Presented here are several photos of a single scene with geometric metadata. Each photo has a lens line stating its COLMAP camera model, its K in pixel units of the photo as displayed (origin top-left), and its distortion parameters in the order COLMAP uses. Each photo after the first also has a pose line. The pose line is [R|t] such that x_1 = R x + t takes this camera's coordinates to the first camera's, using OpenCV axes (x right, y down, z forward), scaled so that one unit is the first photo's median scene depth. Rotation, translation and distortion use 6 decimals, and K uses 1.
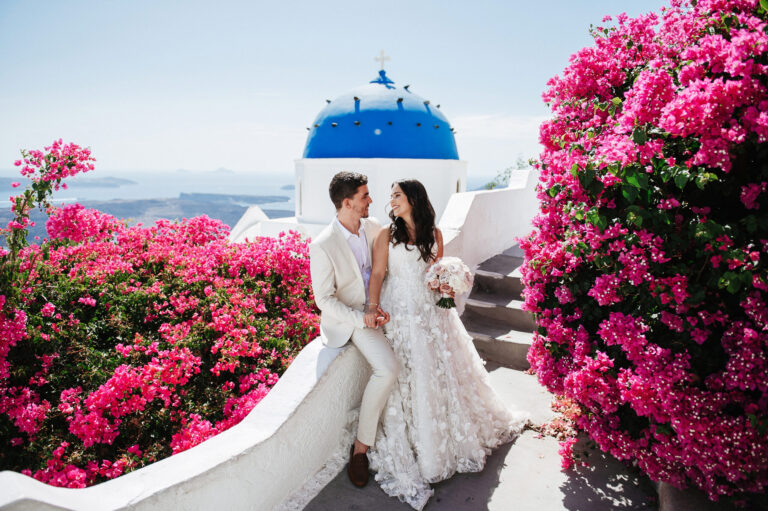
lens RADIAL K [[524.3, 0, 388.3], [0, 524.3, 261.3], [0, 0, 1]] dist [-0.002466, -0.010192]
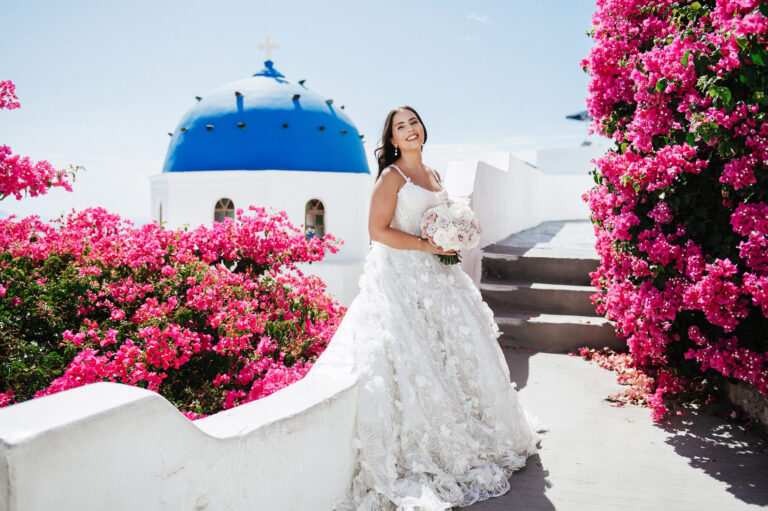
lens RADIAL K [[708.4, 0, 378.4], [0, 708.4, 275.3], [0, 0, 1]] dist [-0.029054, 0.000000]
pose [[0.980931, -0.028059, 0.192323, -0.207030], [0.044716, 0.995561, -0.082822, 0.137424], [-0.189145, 0.089843, 0.977831, -0.041057]]
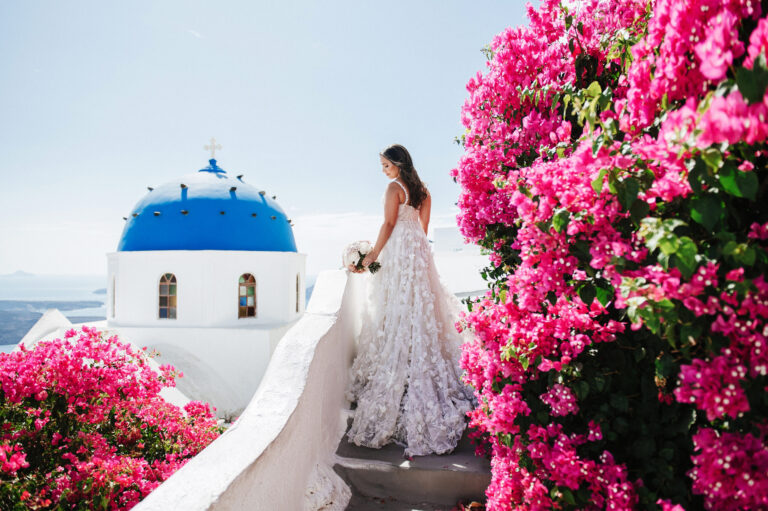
lens RADIAL K [[524.3, 0, 368.2], [0, 524.3, 263.8], [0, 0, 1]] dist [-0.002466, -0.010192]
pose [[0.960181, -0.009245, 0.279224, -0.025582], [0.060617, 0.982537, -0.175915, 0.001192], [-0.272722, 0.185836, 0.943974, 0.256813]]
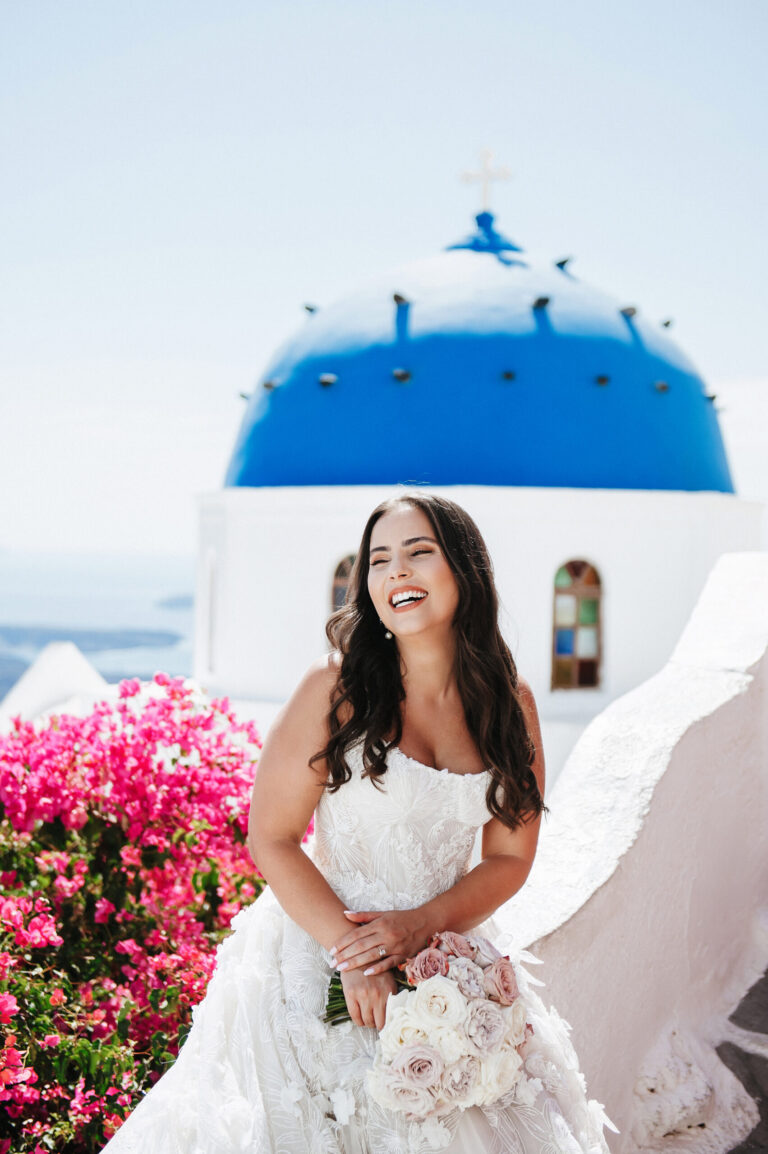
lens RADIAL K [[1716.3, 0, 398.3], [0, 1716.3, 626.6], [0, 0, 1]] dist [0.050333, 0.000000]
pose [[0.998175, 0.008827, -0.059743, 0.001541], [-0.016394, 0.991718, -0.127381, 0.034165], [0.058124, 0.128128, 0.990053, 0.061963]]
